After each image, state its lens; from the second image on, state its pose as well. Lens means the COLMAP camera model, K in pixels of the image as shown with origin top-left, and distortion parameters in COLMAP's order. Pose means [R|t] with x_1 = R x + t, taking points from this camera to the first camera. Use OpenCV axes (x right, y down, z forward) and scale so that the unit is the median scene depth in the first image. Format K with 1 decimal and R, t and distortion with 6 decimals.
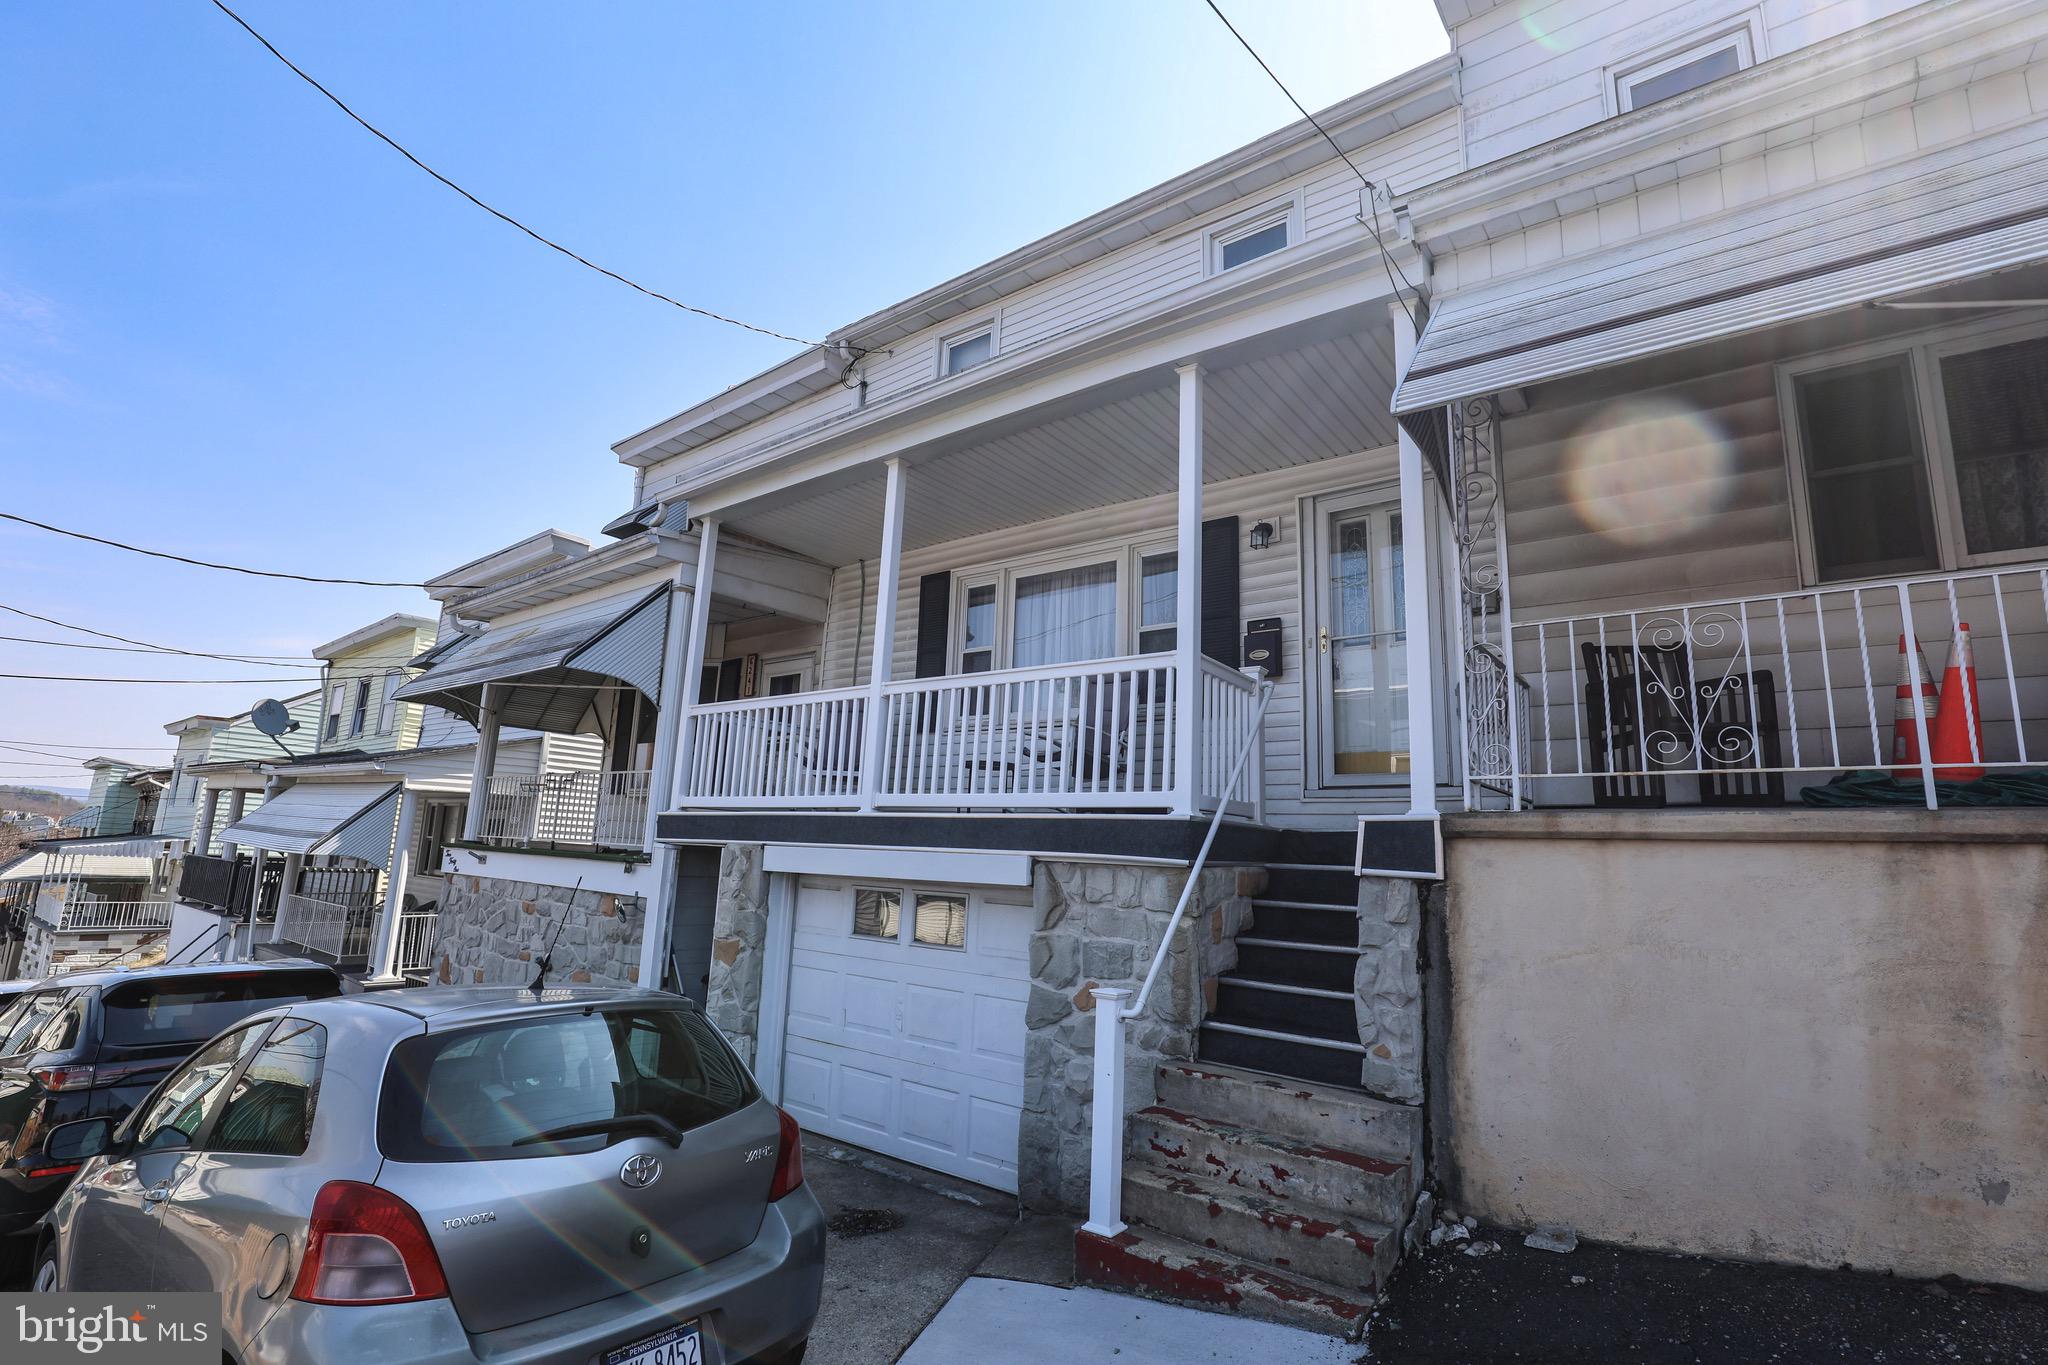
lens RADIAL K [[936.8, 0, 1016.9], [0, 936.8, 687.2], [0, 0, 1]] dist [-0.039281, 0.008382]
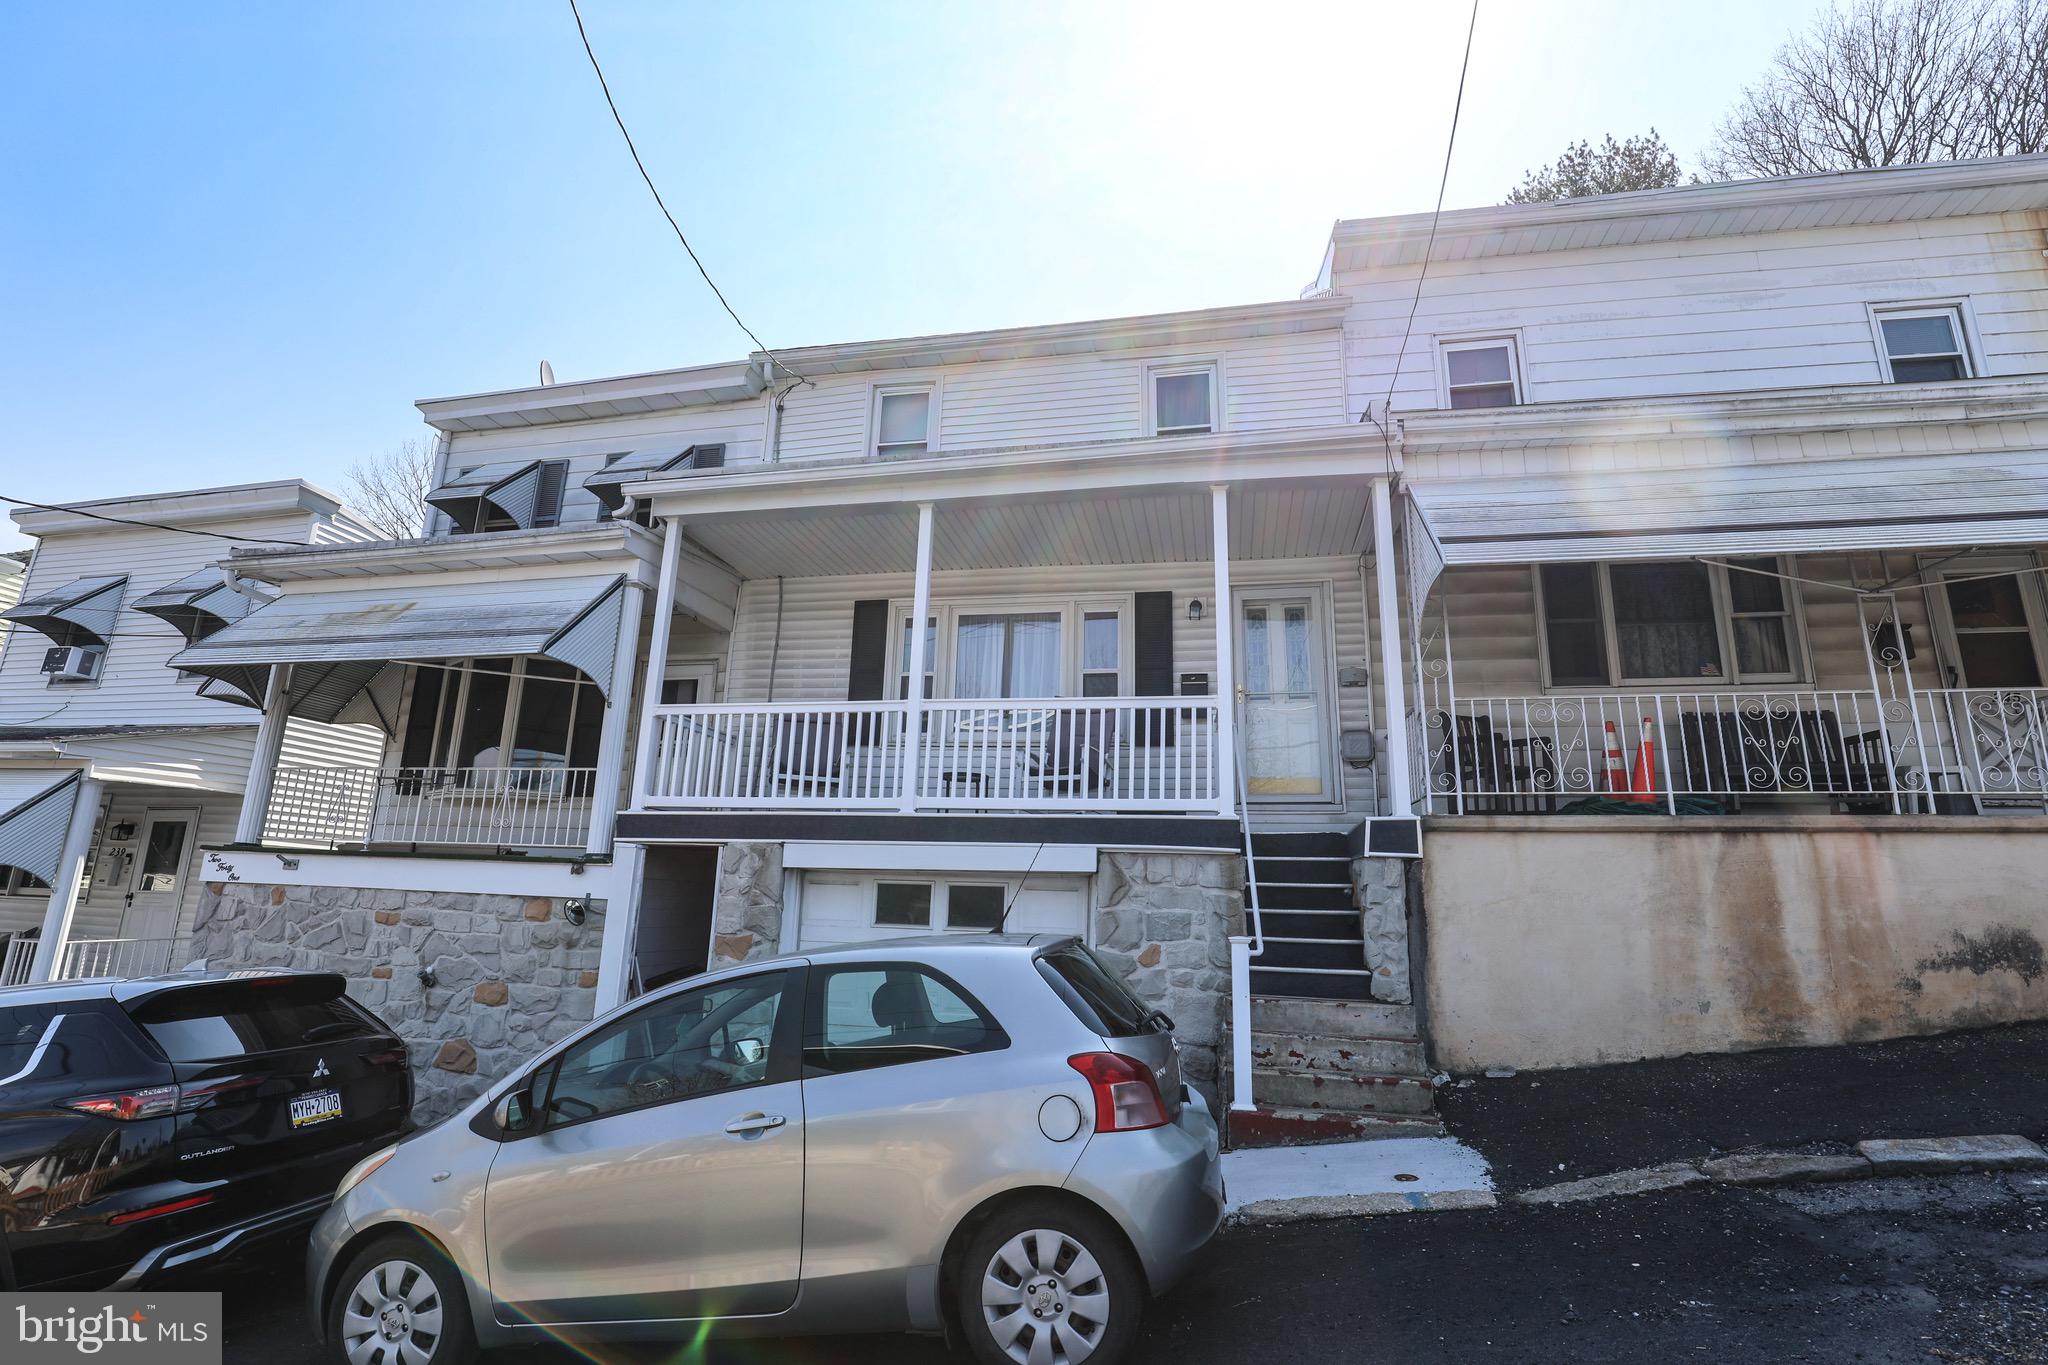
lens RADIAL K [[935.8, 0, 1023.5], [0, 935.8, 684.5], [0, 0, 1]] dist [-0.030603, -0.000508]
pose [[0.897385, 0.084826, 0.433017, -0.774944], [-0.069680, 0.996277, -0.050761, 0.038236], [-0.435711, 0.015380, 0.899955, -0.113242]]
